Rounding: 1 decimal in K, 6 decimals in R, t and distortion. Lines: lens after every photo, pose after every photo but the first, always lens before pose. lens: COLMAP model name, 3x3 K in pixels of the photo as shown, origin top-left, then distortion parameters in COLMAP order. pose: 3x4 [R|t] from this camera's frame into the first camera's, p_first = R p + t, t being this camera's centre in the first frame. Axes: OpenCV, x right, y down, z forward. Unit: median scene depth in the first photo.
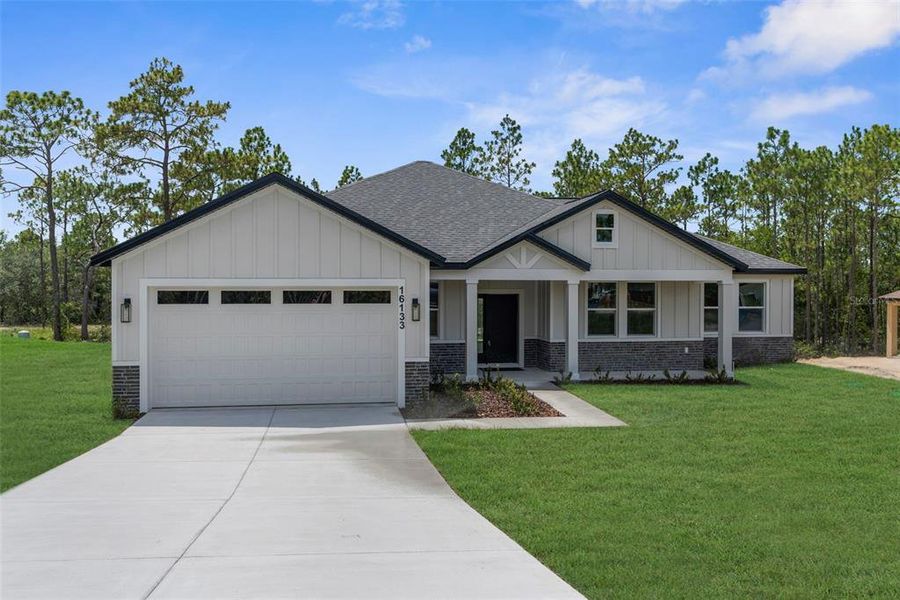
lens RADIAL K [[786.7, 0, 450.0], [0, 786.7, 300.0], [0, 0, 1]] dist [-0.015488, -0.005832]
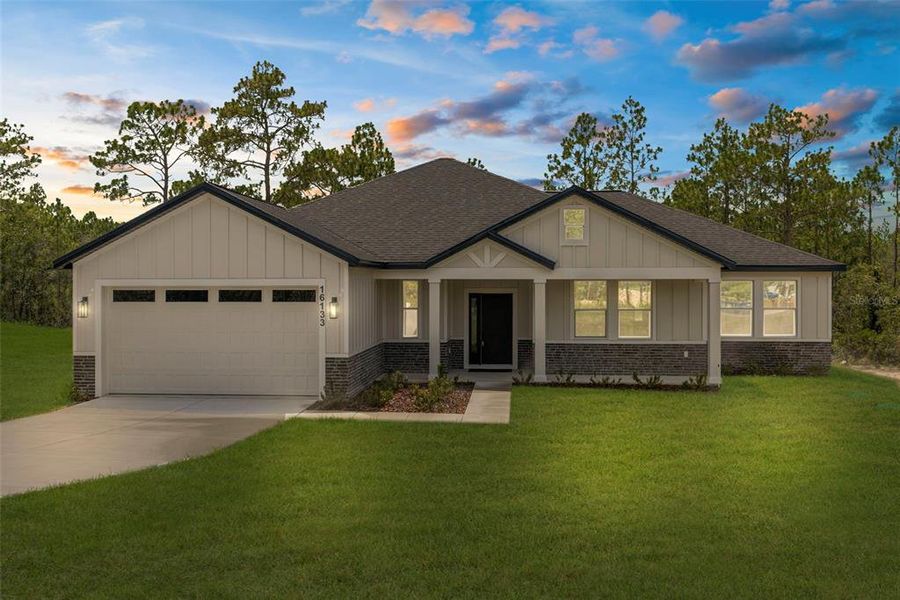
lens RADIAL K [[869.8, 0, 429.6], [0, 869.8, 300.2], [0, 0, 1]] dist [-0.014736, -0.003637]
pose [[0.964462, 0.003183, -0.264203, 0.140634], [-0.003316, 0.999994, -0.000057, 0.000541], [0.264202, 0.000931, 0.964467, -0.030859]]
